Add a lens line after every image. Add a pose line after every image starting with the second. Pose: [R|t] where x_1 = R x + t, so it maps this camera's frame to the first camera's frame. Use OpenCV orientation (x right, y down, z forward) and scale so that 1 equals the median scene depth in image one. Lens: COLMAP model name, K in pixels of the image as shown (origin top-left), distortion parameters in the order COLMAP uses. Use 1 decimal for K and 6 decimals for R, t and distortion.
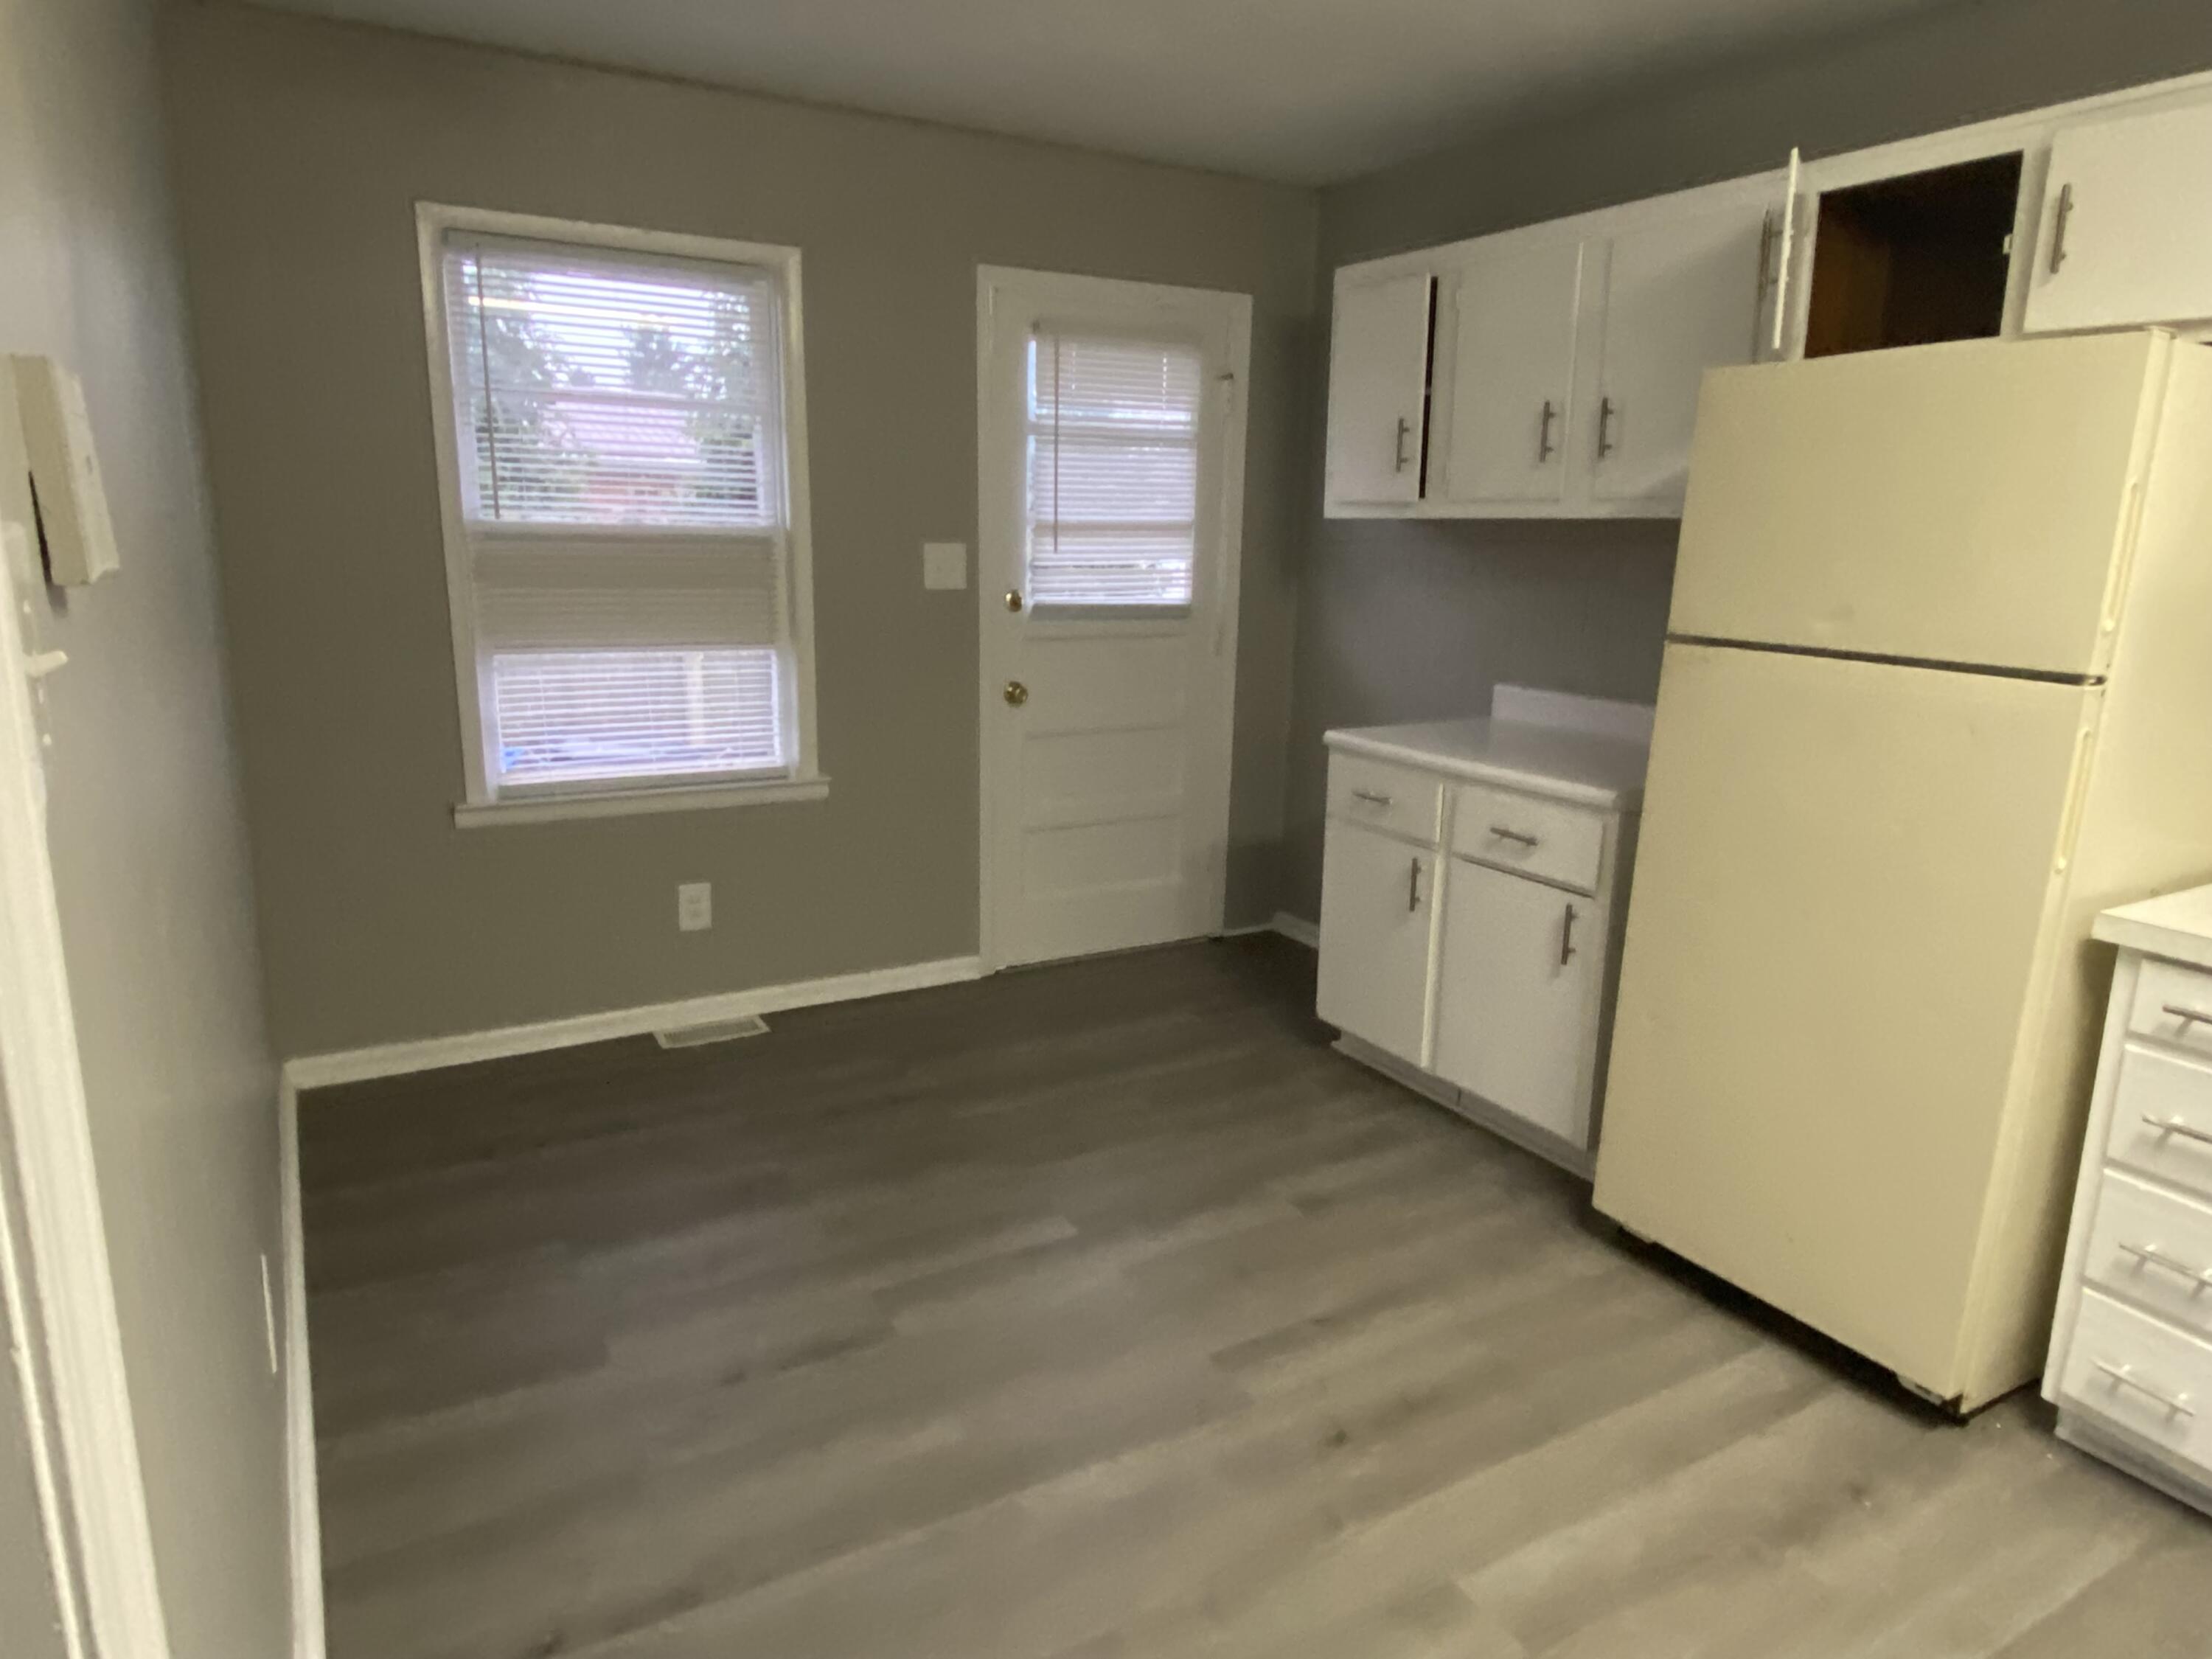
lens RADIAL K [[1383.8, 0, 1106.0], [0, 1383.8, 829.5], [0, 0, 1]] dist [-0.002628, -0.000874]
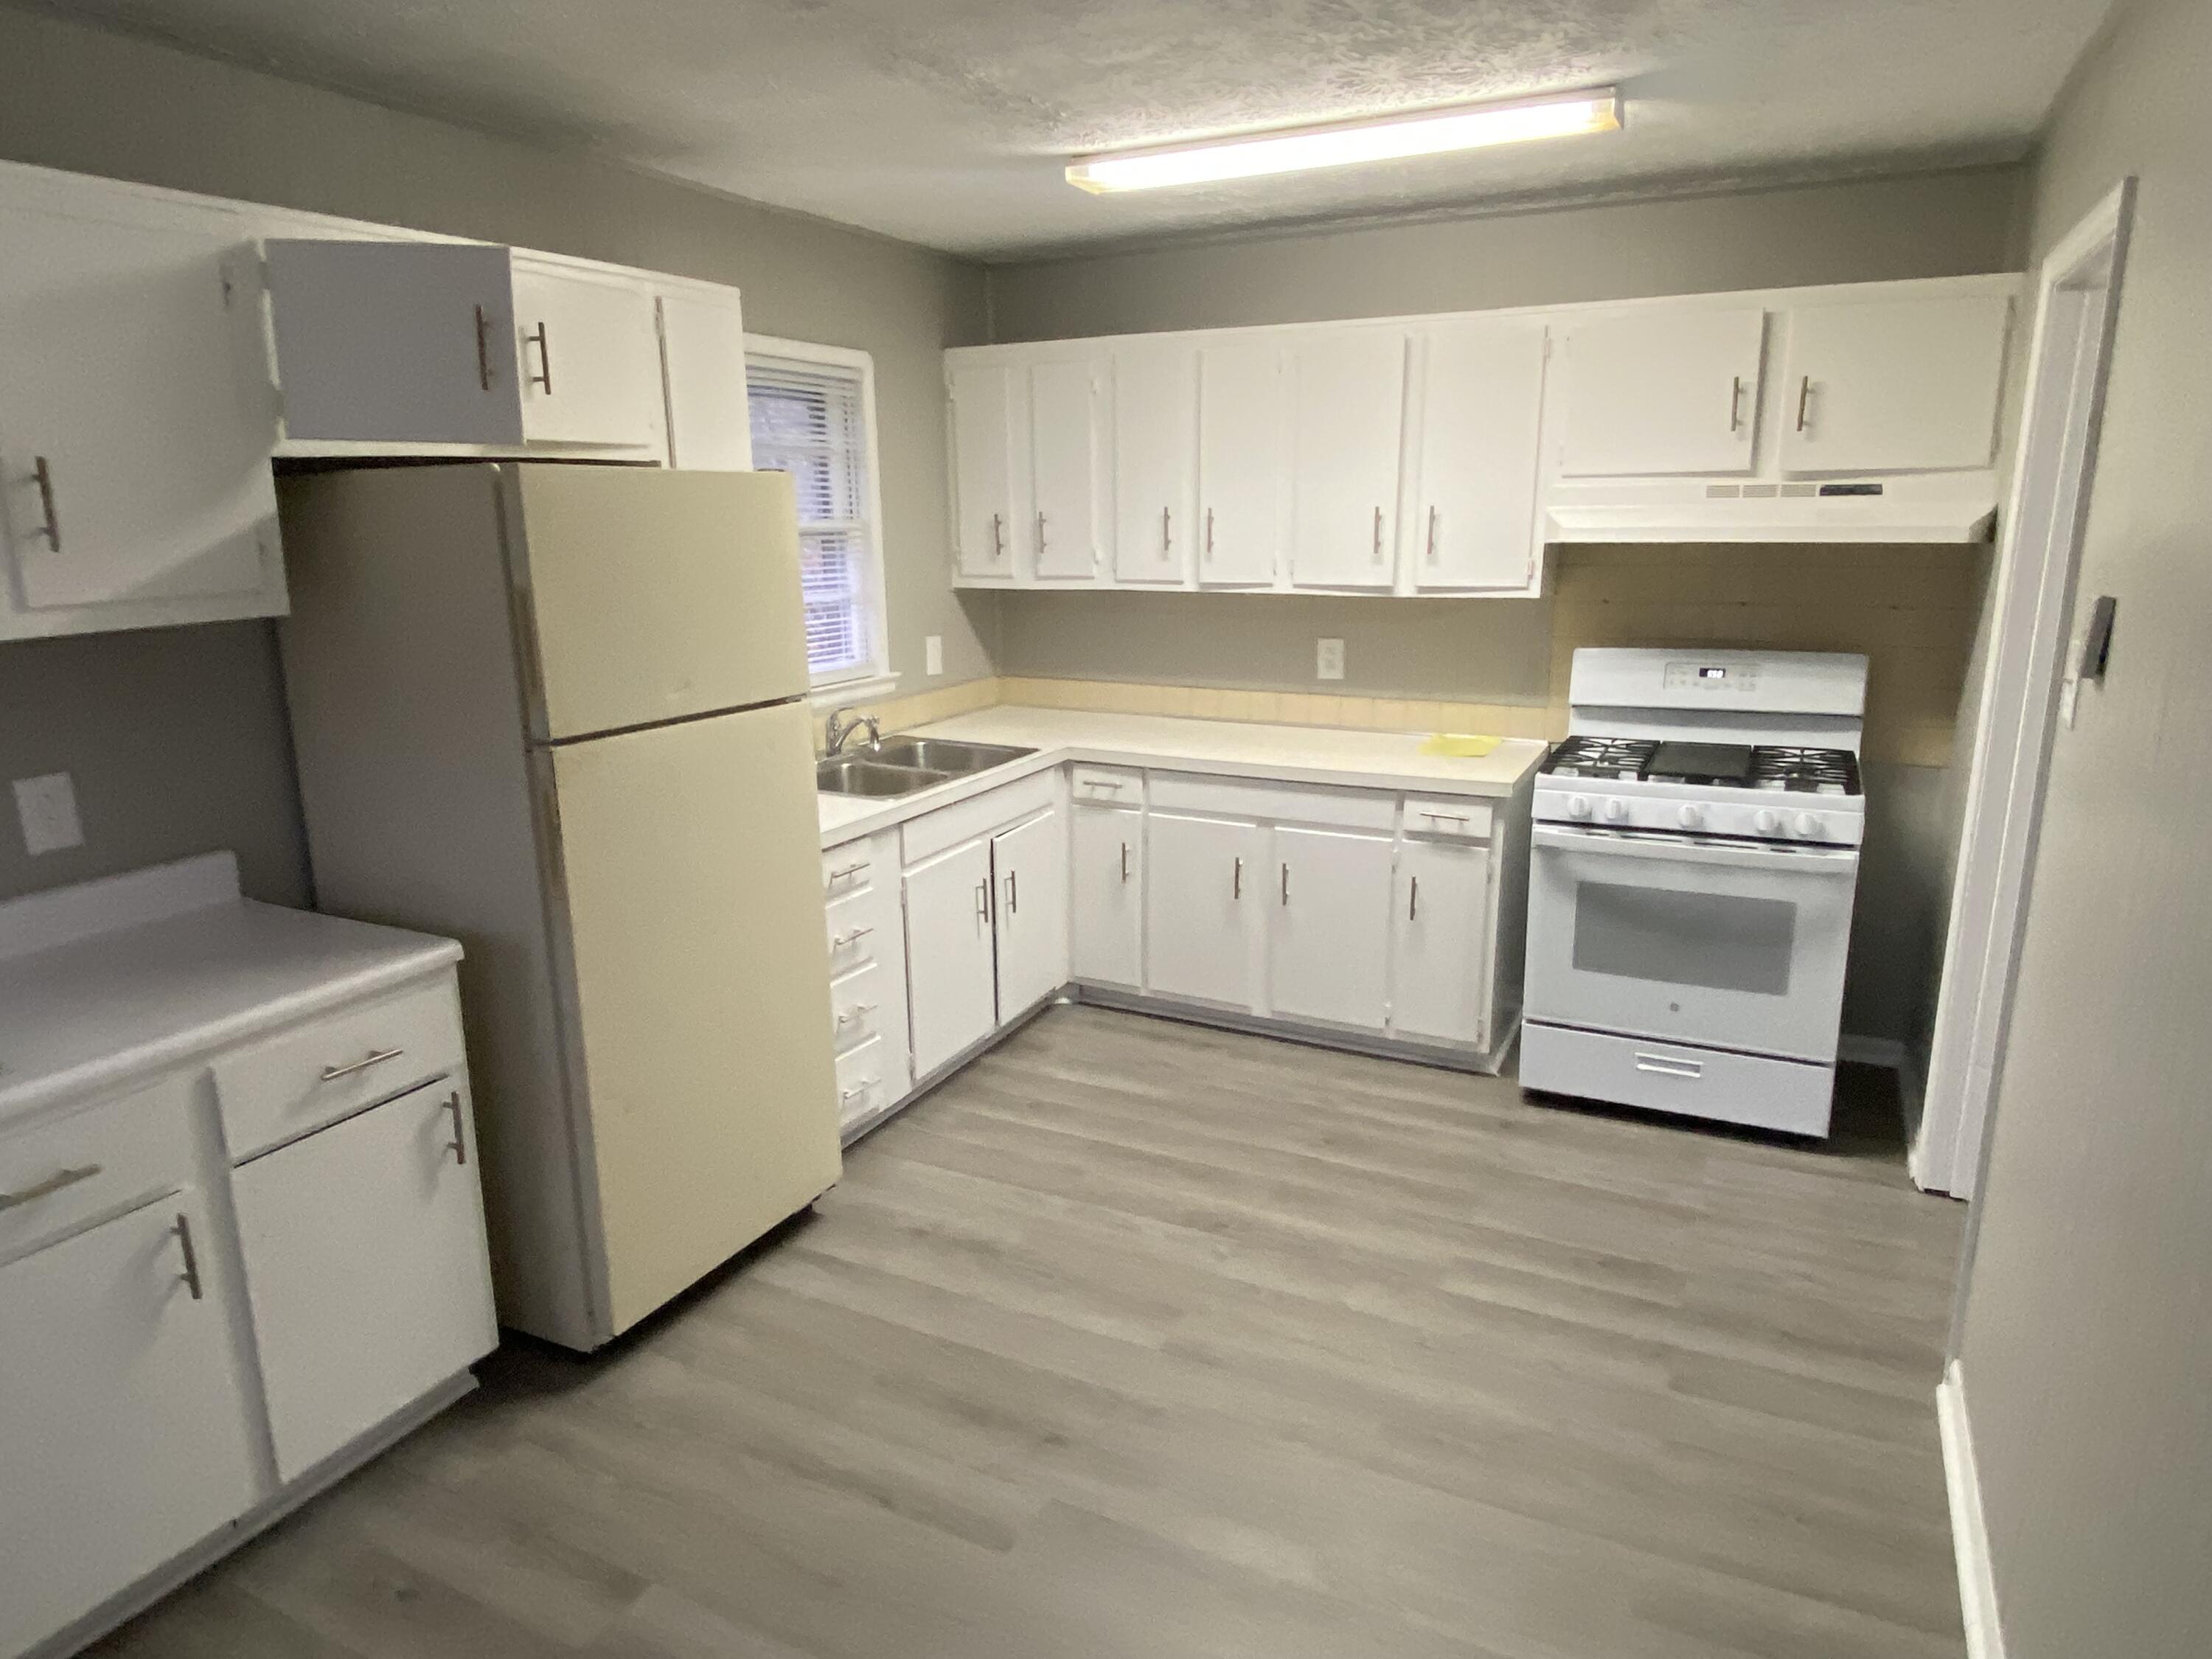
lens RADIAL K [[1383.8, 0, 1106.0], [0, 1383.8, 829.5], [0, 0, 1]] dist [-0.002628, -0.000874]
pose [[-0.539849, -0.209202, 0.815351, -0.608854], [0.196853, 0.910389, 0.363925, -0.370450], [-0.818420, 0.356969, -0.450290, 1.211442]]
